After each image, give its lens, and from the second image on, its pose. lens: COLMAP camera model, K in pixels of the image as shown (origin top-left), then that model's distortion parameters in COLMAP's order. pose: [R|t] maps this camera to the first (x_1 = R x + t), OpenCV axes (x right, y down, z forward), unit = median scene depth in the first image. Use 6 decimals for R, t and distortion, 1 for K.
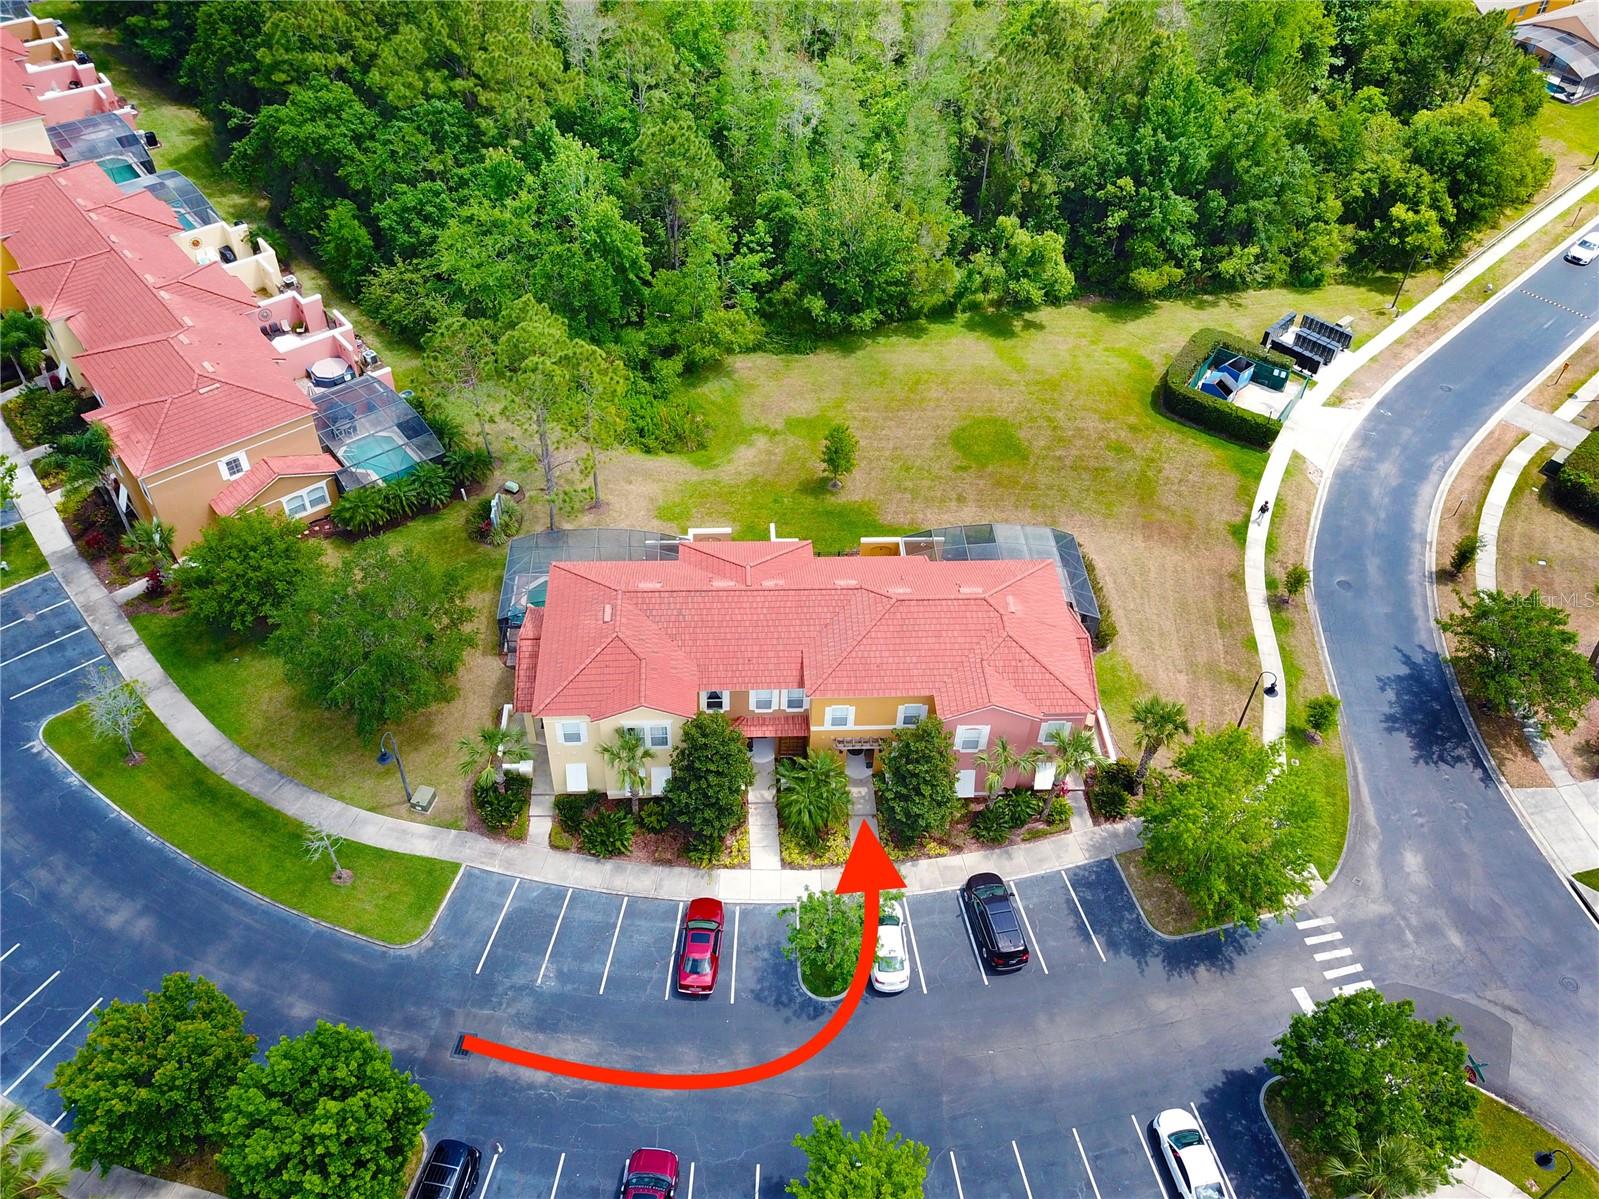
lens RADIAL K [[1291.4, 0, 799.5], [0, 1291.4, 599.5], [0, 0, 1]] dist [-0.008881, 0.132683]
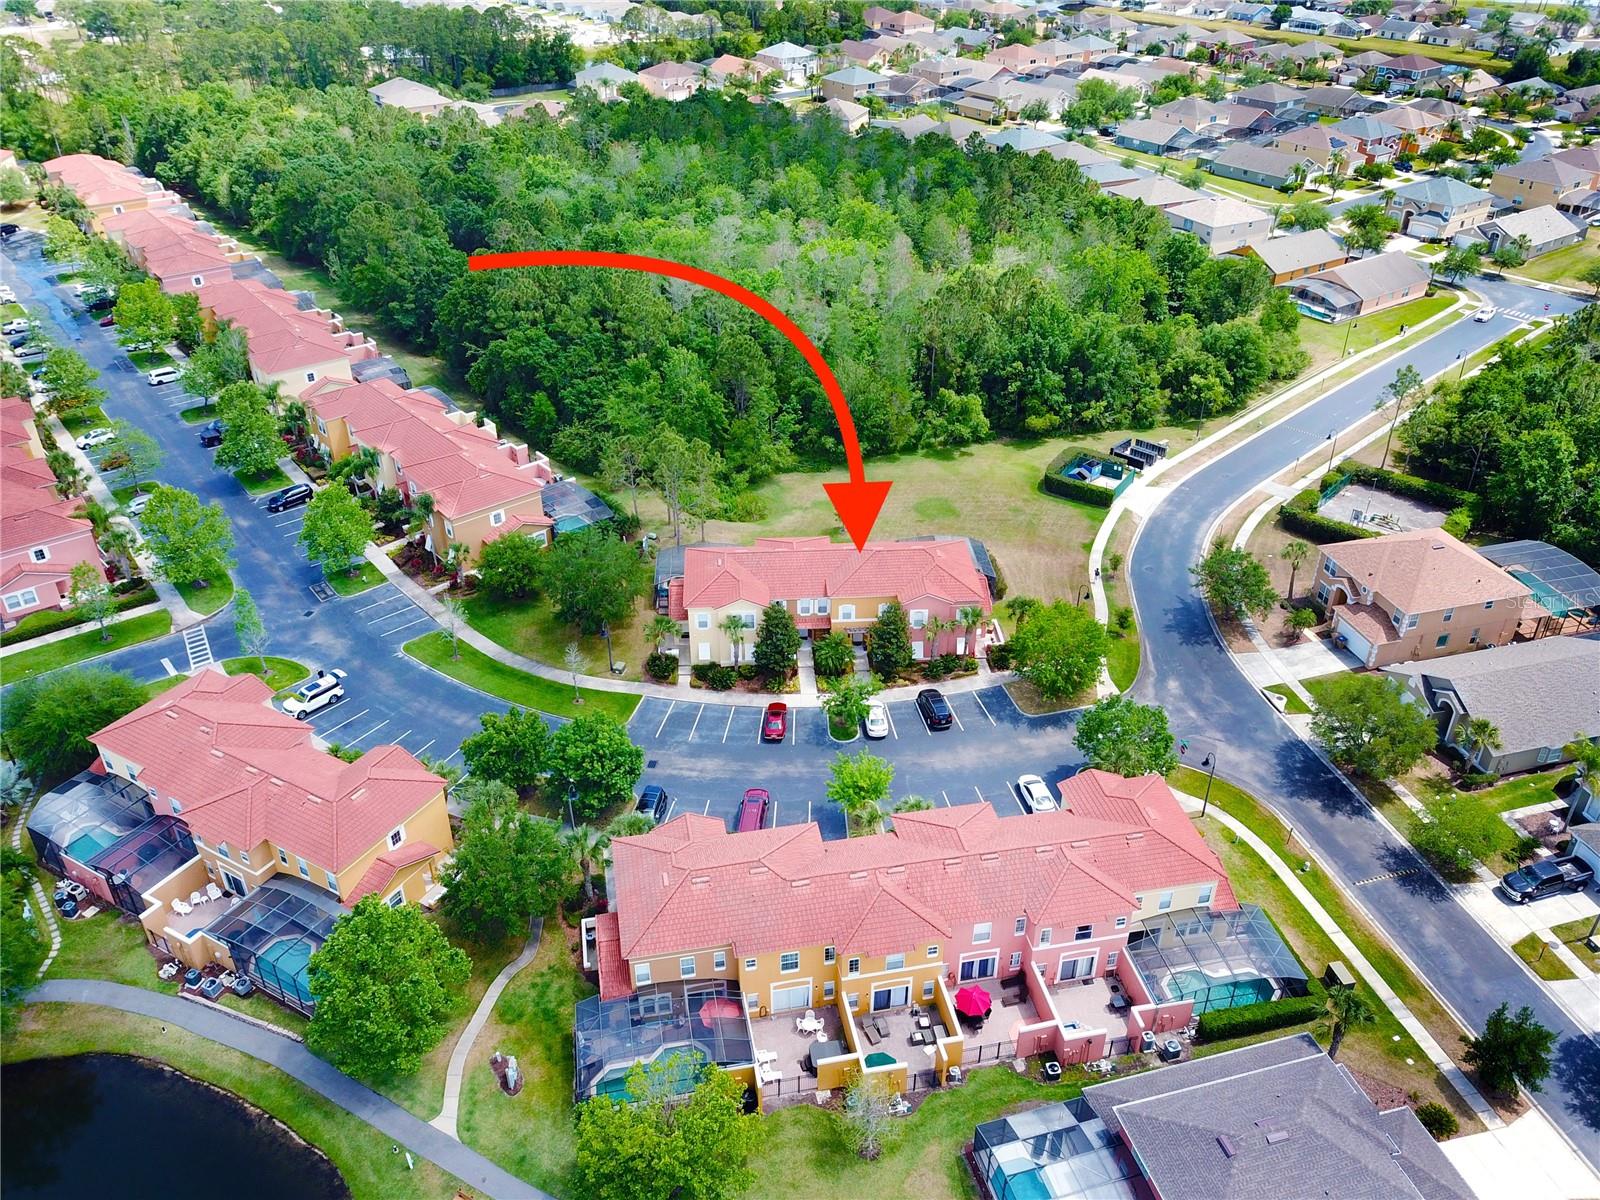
lens RADIAL K [[1205.9, 0, 800.0], [0, 1205.9, 600.0], [0, 0, 1]] dist [0.140517, -0.001793]
pose [[0.999312, -0.032076, -0.018618, -0.002203], [0.027547, 0.978068, -0.206455, 0.287001], [0.024832, 0.205800, 0.978279, -0.461463]]
